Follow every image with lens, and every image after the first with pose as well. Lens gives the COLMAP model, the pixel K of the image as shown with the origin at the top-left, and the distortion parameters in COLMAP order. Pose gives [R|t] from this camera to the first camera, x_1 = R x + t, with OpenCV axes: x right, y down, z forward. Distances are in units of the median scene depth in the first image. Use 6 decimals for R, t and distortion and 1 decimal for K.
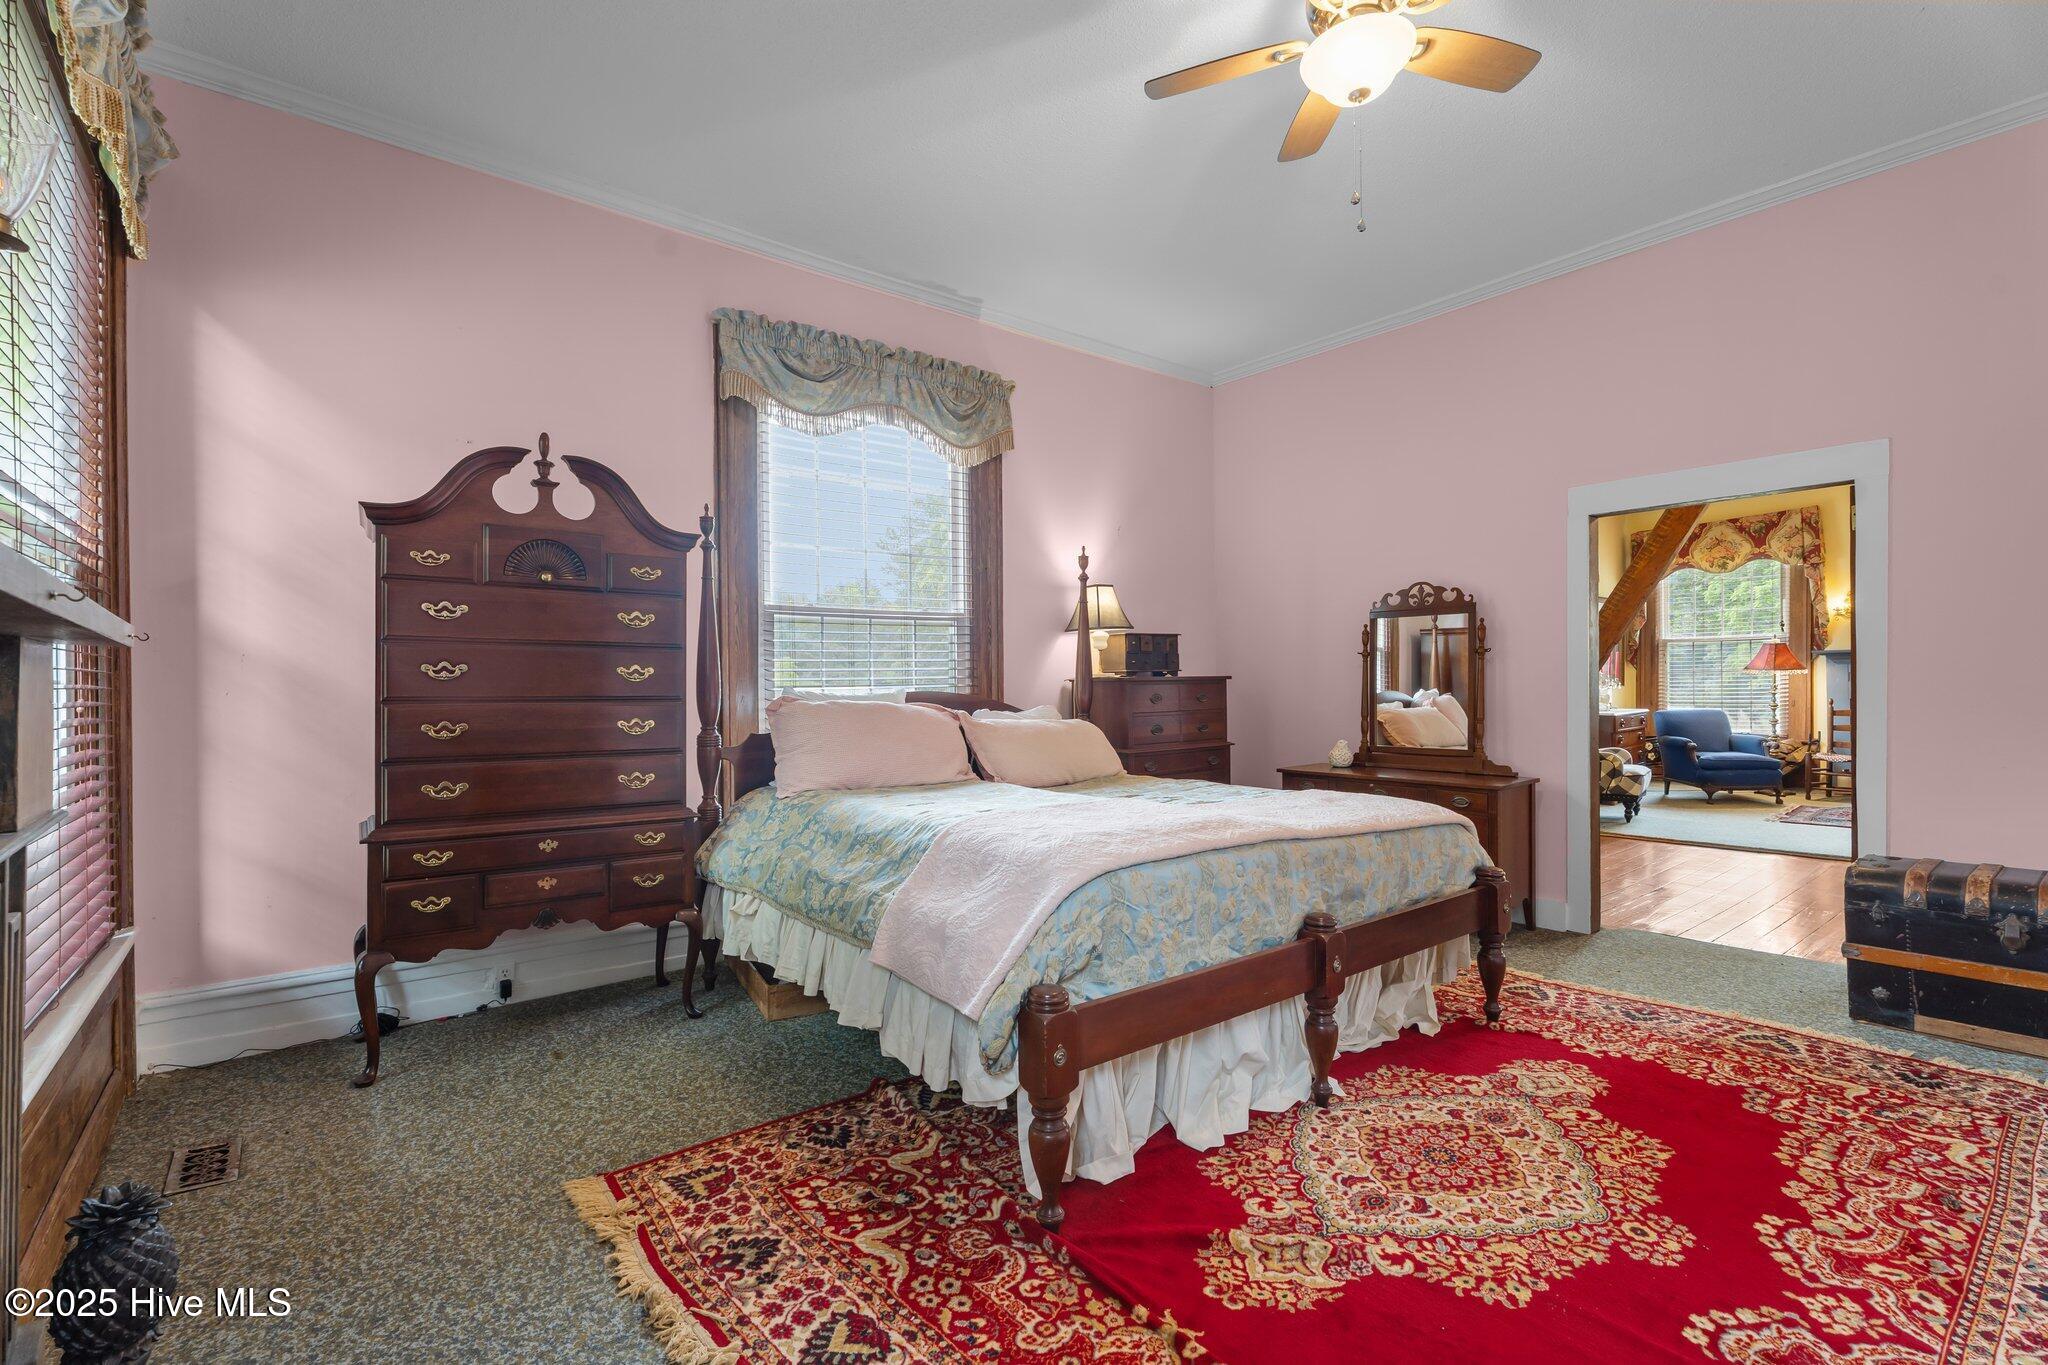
lens RADIAL K [[920.4, 0, 1021.5], [0, 920.4, 684.0], [0, 0, 1]] dist [0.001211, -0.000209]
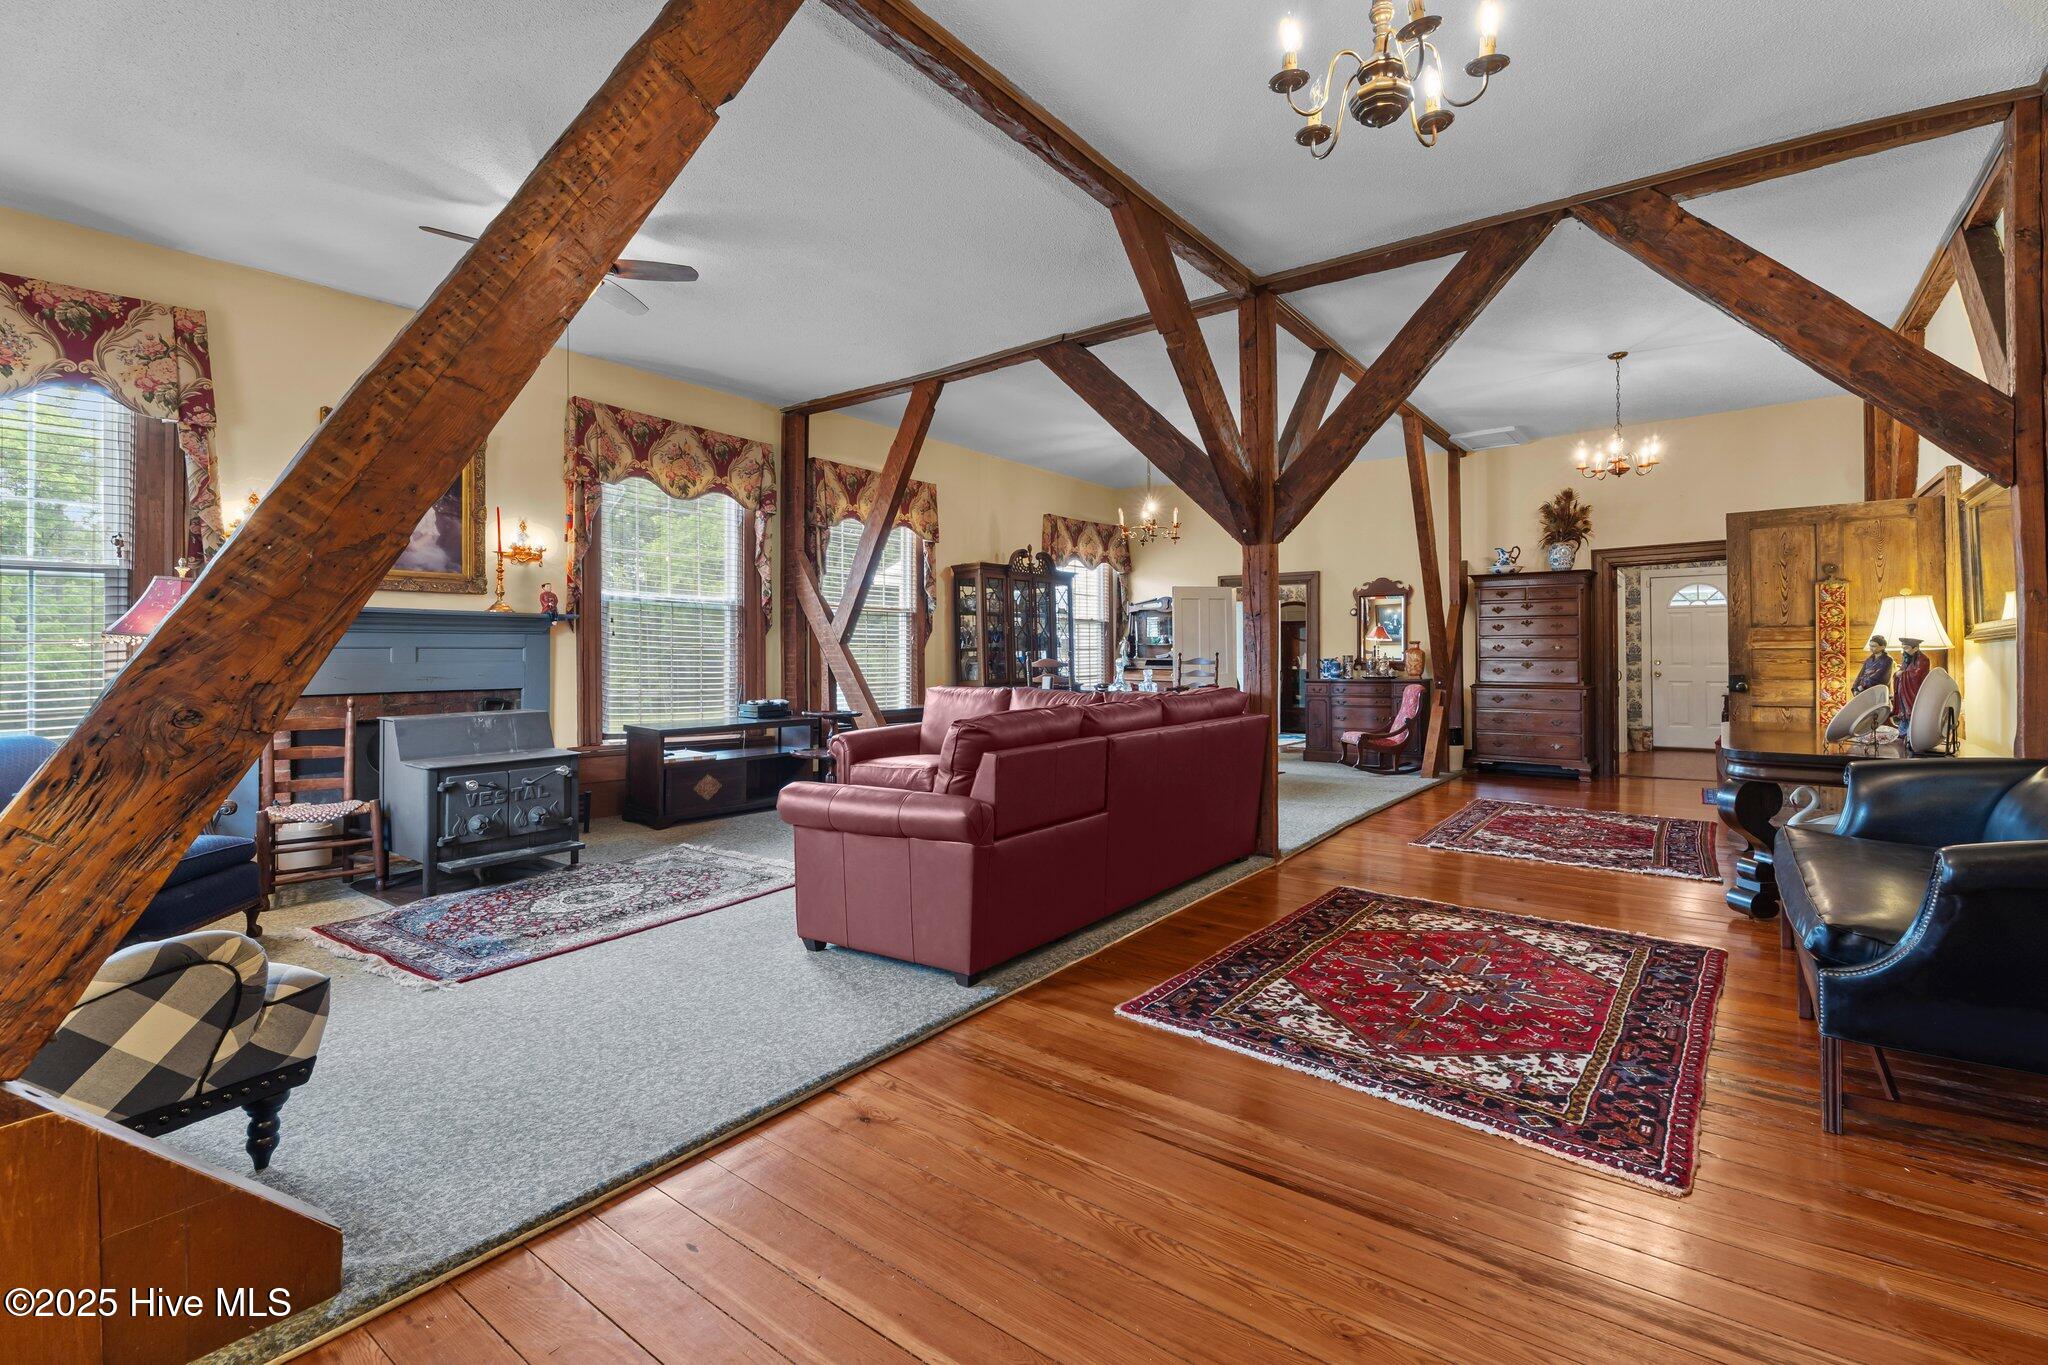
lens RADIAL K [[920.4, 0, 1014.9], [0, 920.4, 661.8], [0, 0, 1]] dist [0.001211, -0.000209]
pose [[-0.245283, -0.004344, 0.969442, 0.267417], [0.004418, 0.999975, 0.005599, -0.003992], [-0.969441, 0.005656, -0.245258, 0.692218]]
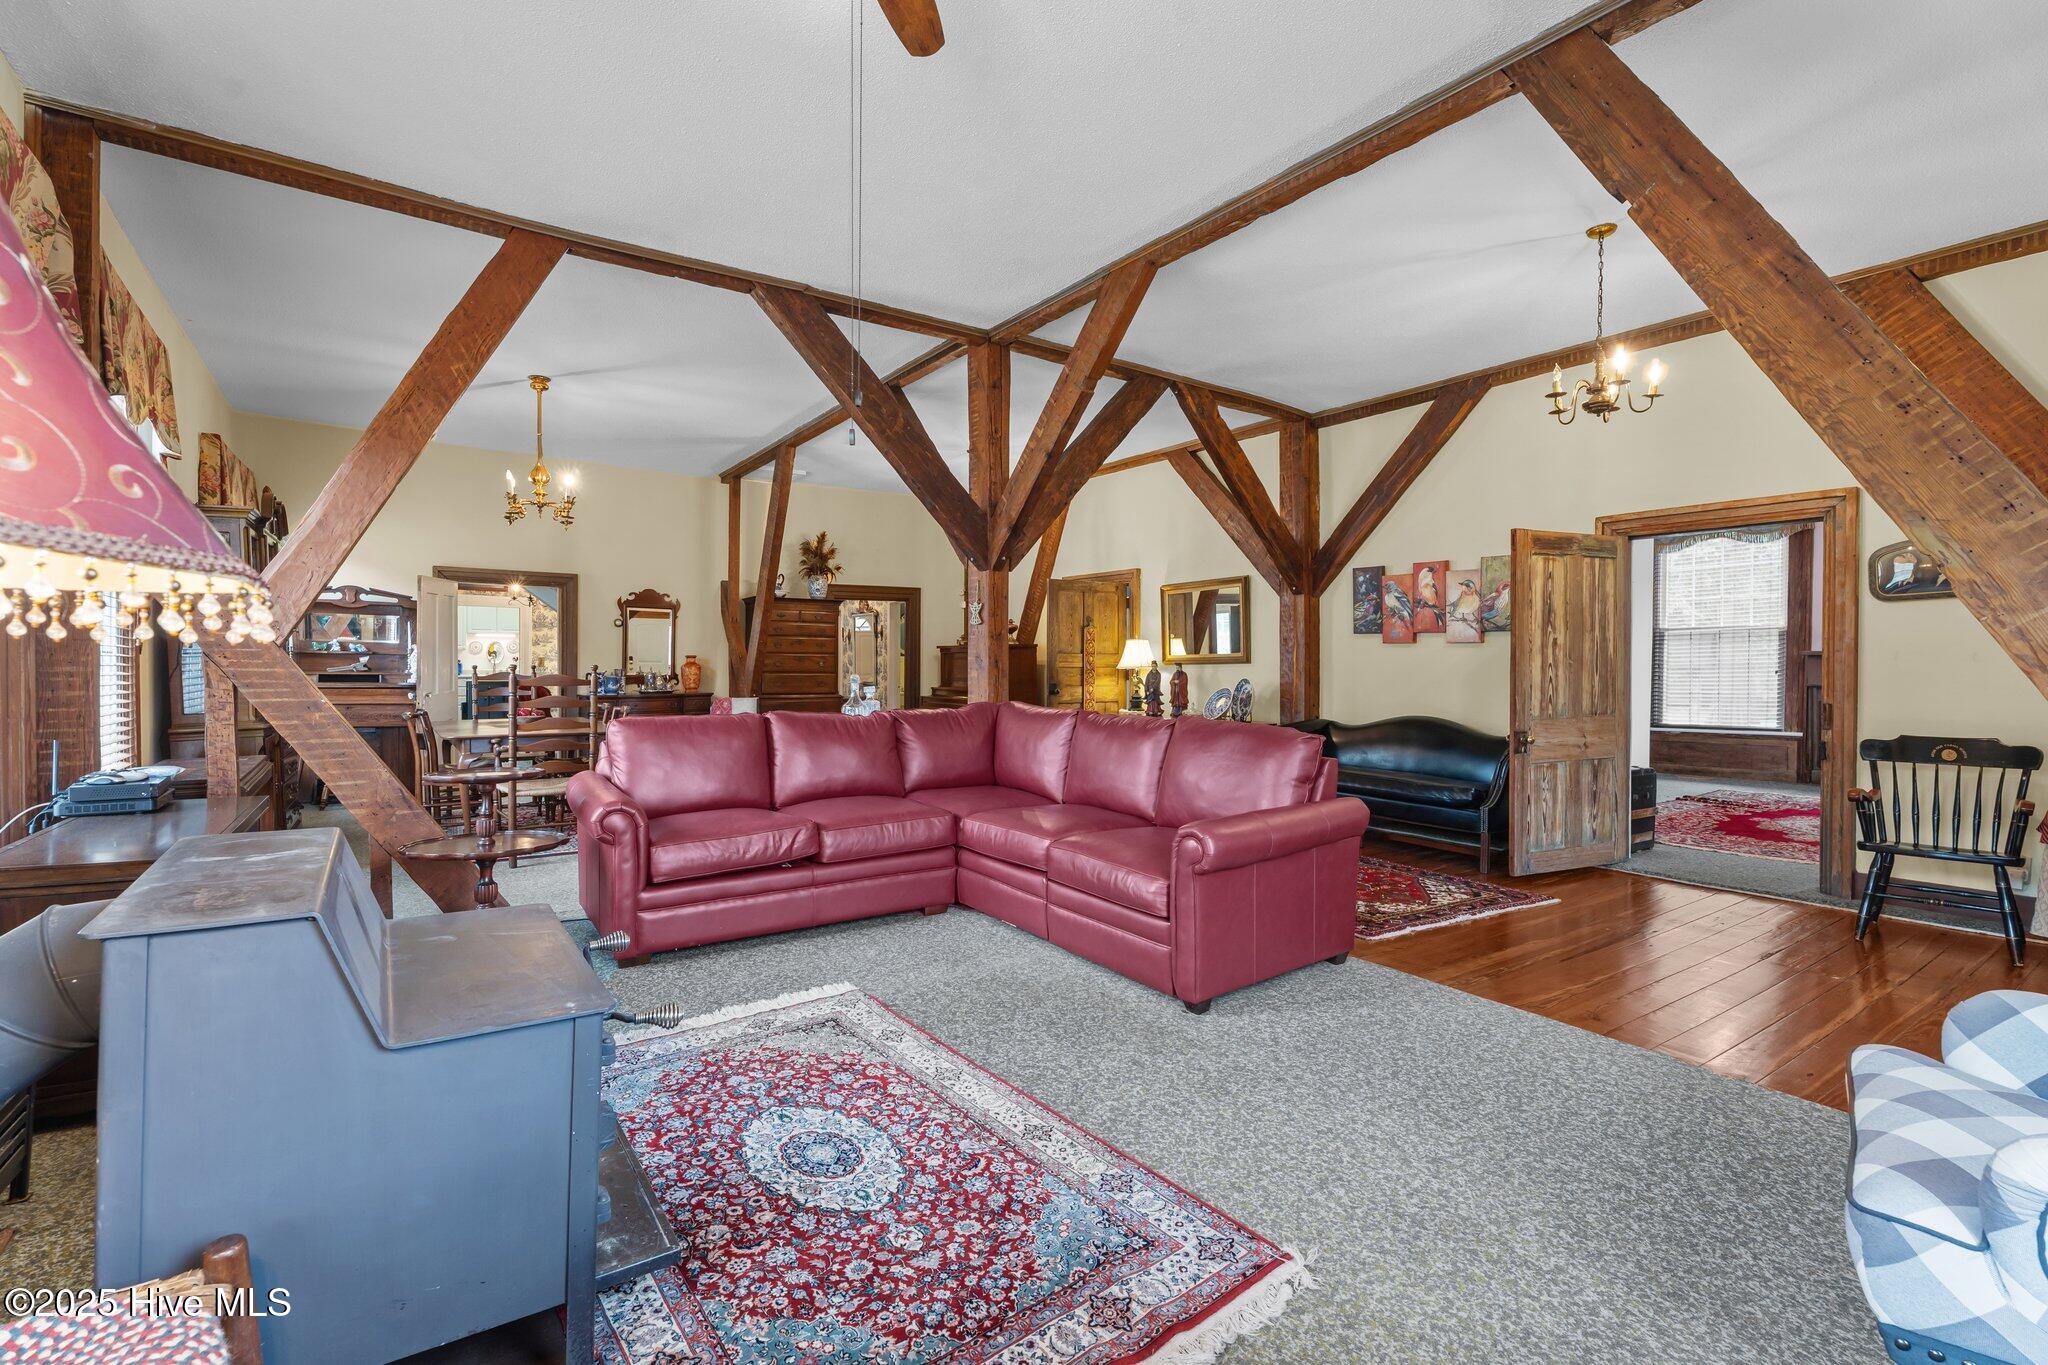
lens RADIAL K [[920.4, 0, 1017.0], [0, 920.4, 672.9], [0, 0, 1]] dist [0.001211, -0.000209]
pose [[-0.998088, -0.004762, 0.061623, 0.558737], [-0.004412, 0.999973, 0.005804, -0.005299], [-0.061649, 0.005521, -0.998083, 0.907097]]
